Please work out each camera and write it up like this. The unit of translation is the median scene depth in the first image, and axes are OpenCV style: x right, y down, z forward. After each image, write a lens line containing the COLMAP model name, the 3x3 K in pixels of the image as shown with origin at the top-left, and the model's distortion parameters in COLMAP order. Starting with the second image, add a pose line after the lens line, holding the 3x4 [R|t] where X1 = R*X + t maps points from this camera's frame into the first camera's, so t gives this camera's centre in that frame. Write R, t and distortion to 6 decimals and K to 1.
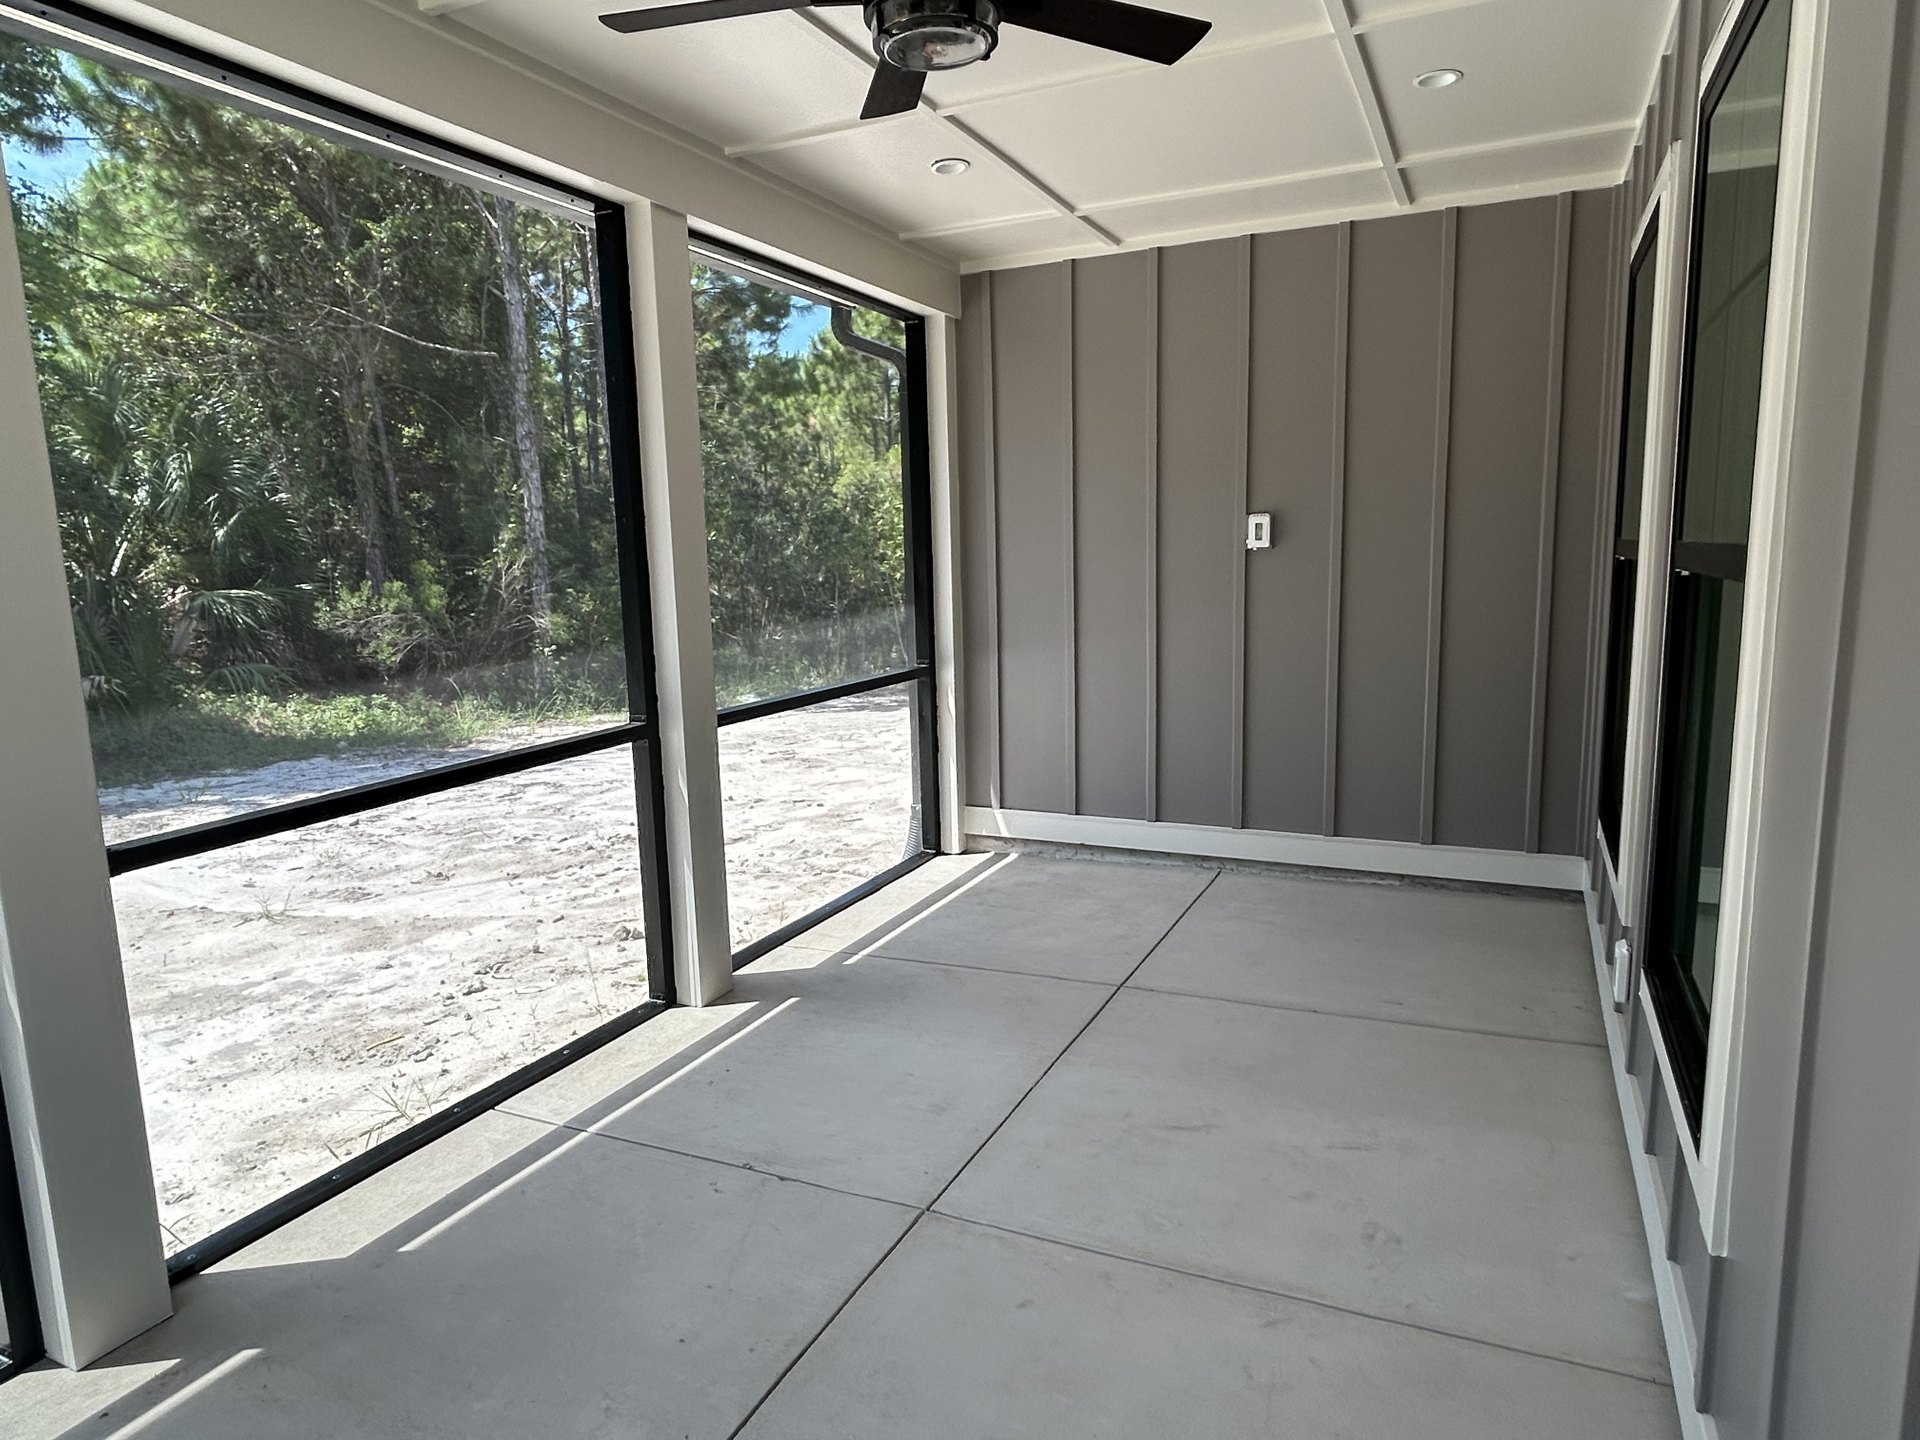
lens RADIAL K [[1154.3, 0, 965.0], [0, 1154.3, 731.8], [0, 0, 1]] dist [-0.004141, -0.000714]
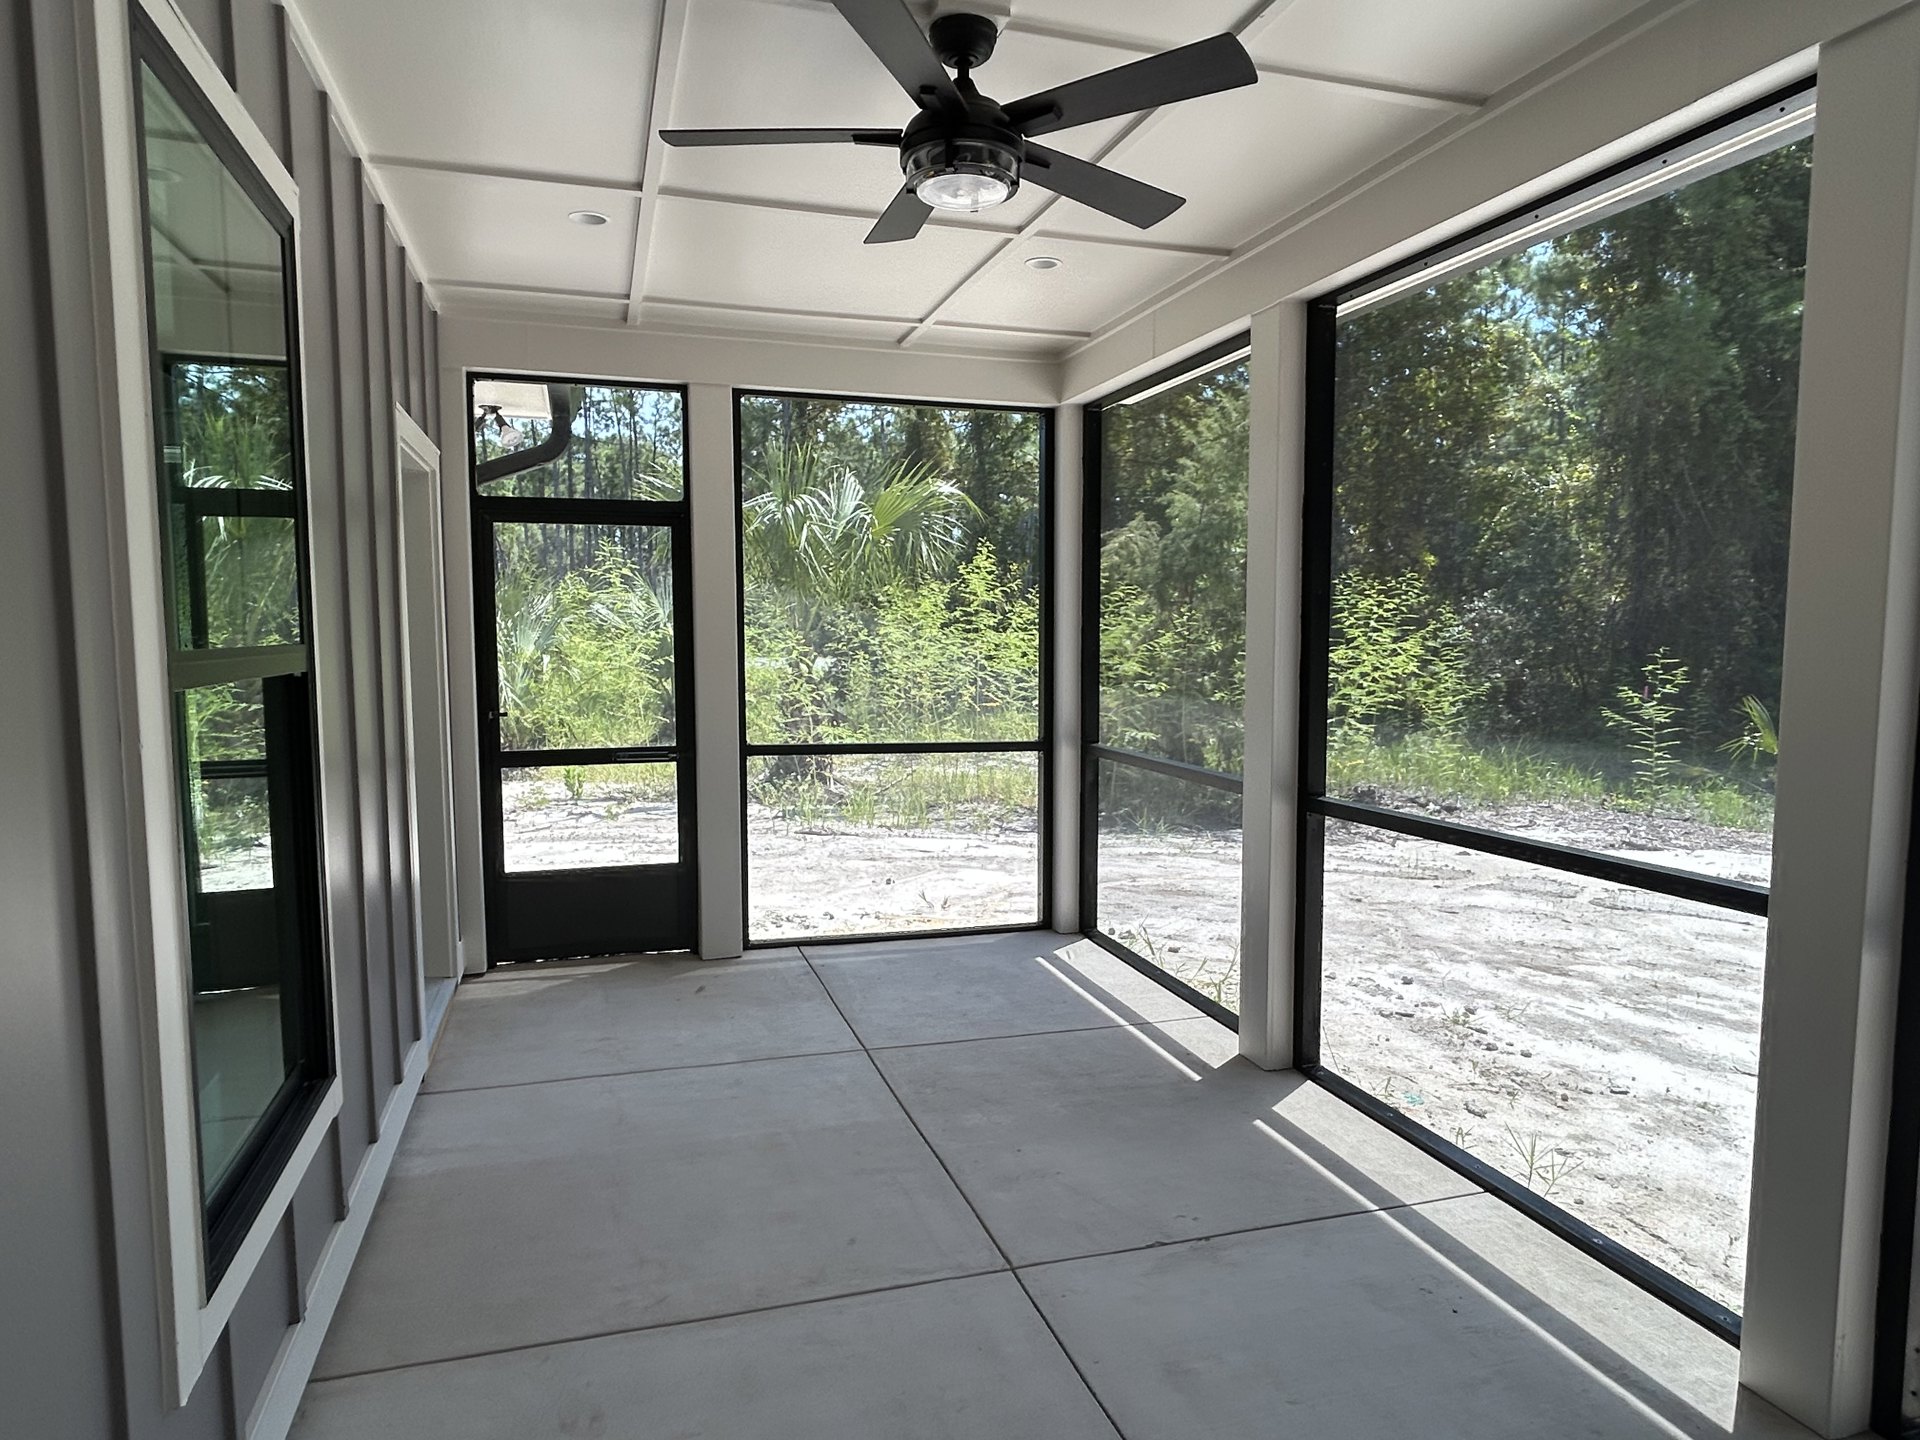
lens RADIAL K [[1154.3, 0, 957.4], [0, 1154.3, 716.4], [0, 0, 1]] dist [-0.004141, -0.000714]
pose [[-0.737253, 0.070924, -0.671884, 0.601845], [-0.091821, 0.974729, 0.203646, -0.243224], [0.669349, 0.211832, -0.712109, 1.467389]]
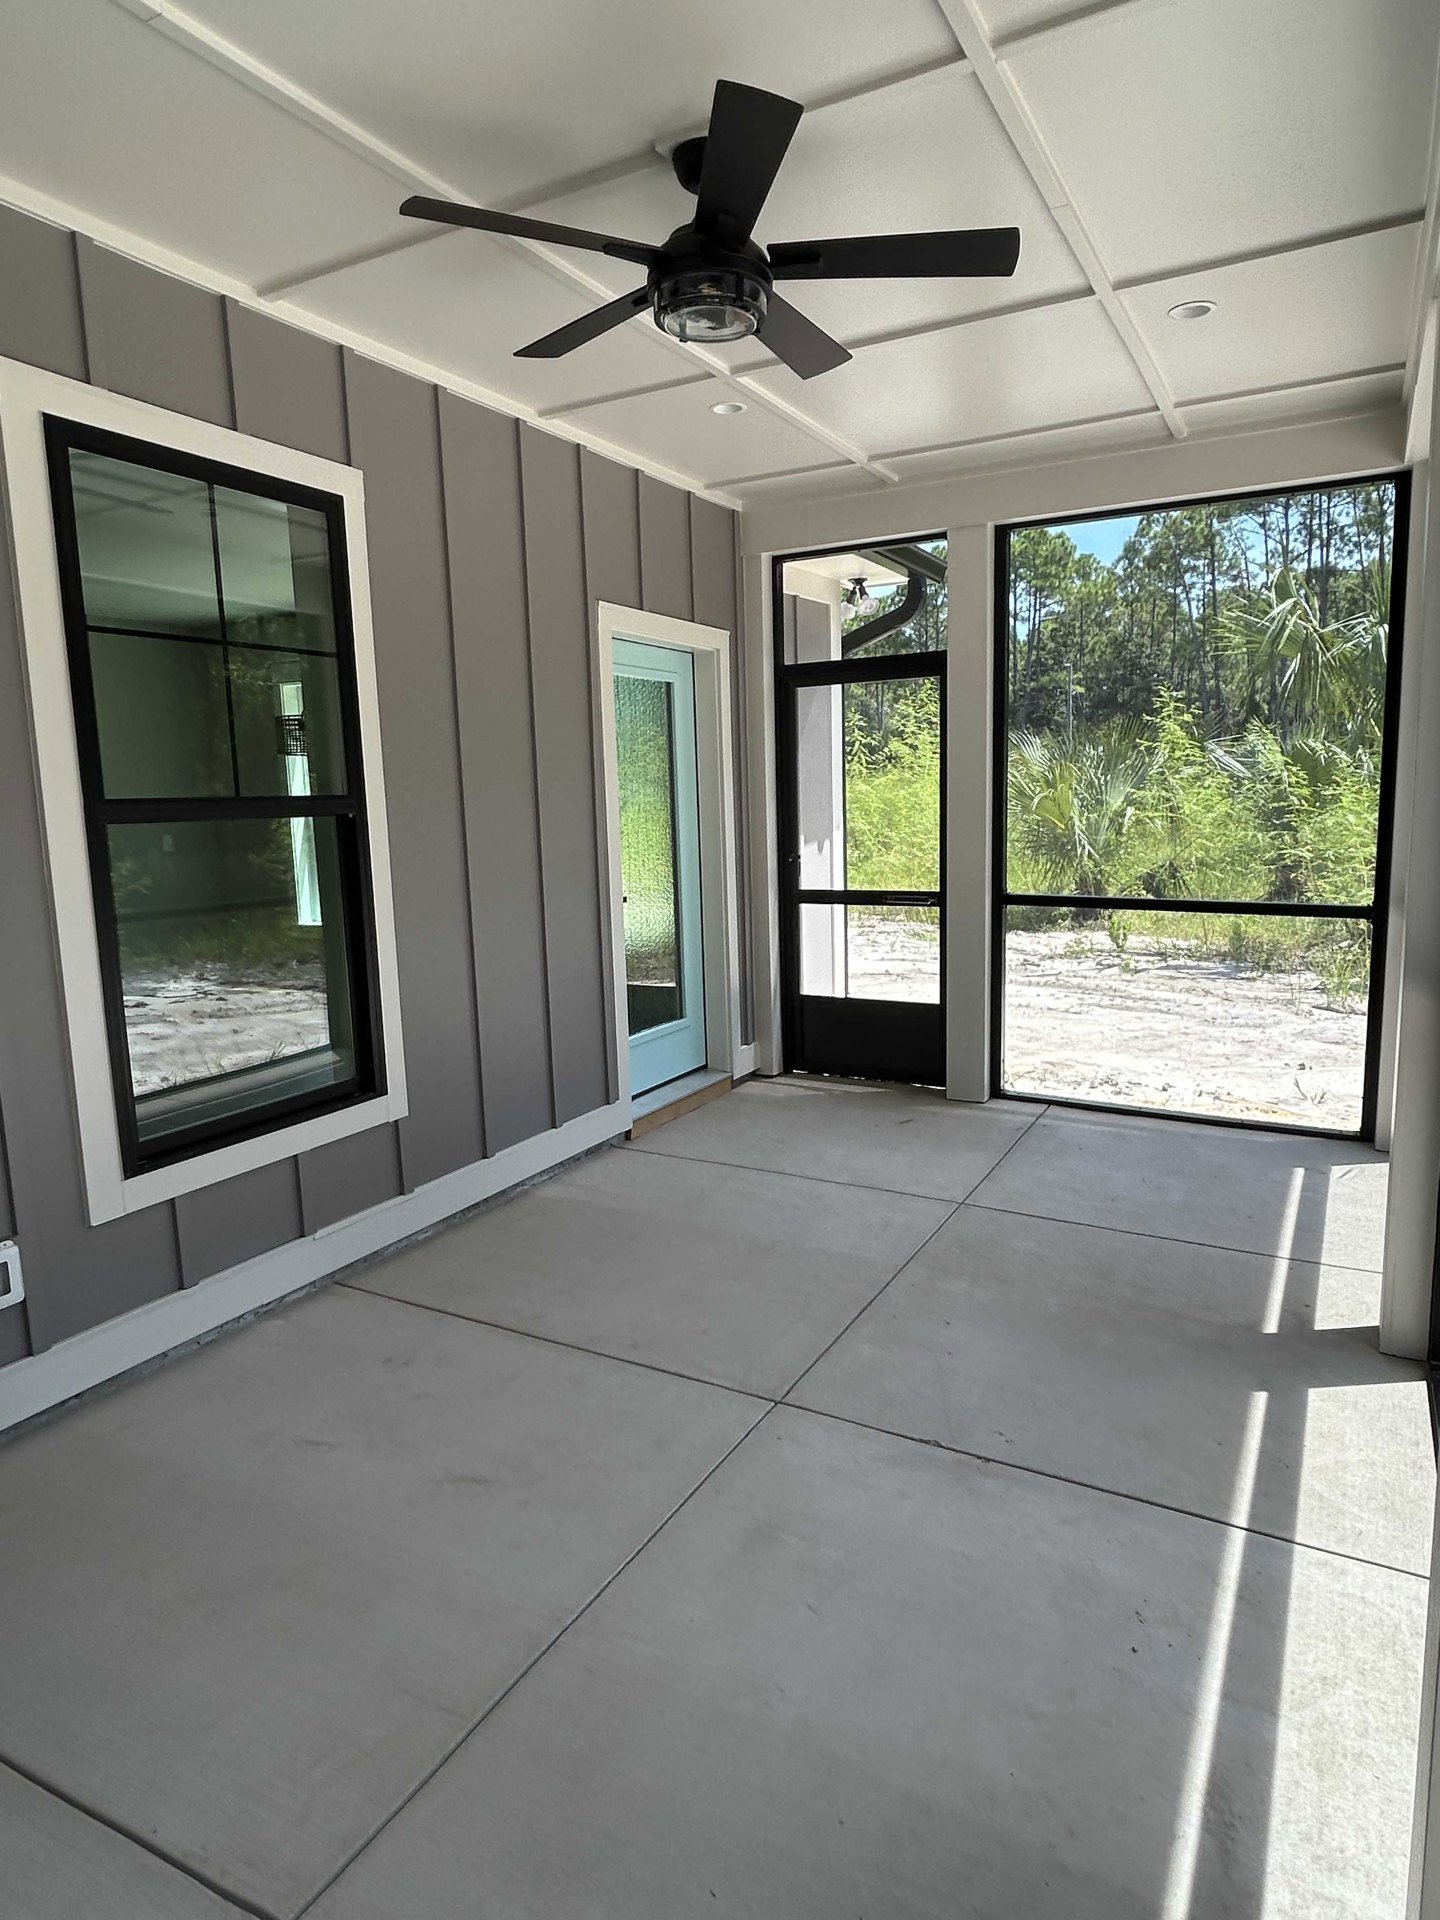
lens RADIAL K [[1151.2, 0, 730.0], [0, 1151.2, 961.4], [0, 0, 1]] dist [0.004428, -0.000575]
pose [[-0.997317, 0.033177, 0.065256, -0.064693], [0.051076, 0.953949, 0.295590, -0.251393], [-0.052444, 0.298130, -0.953083, 1.728557]]
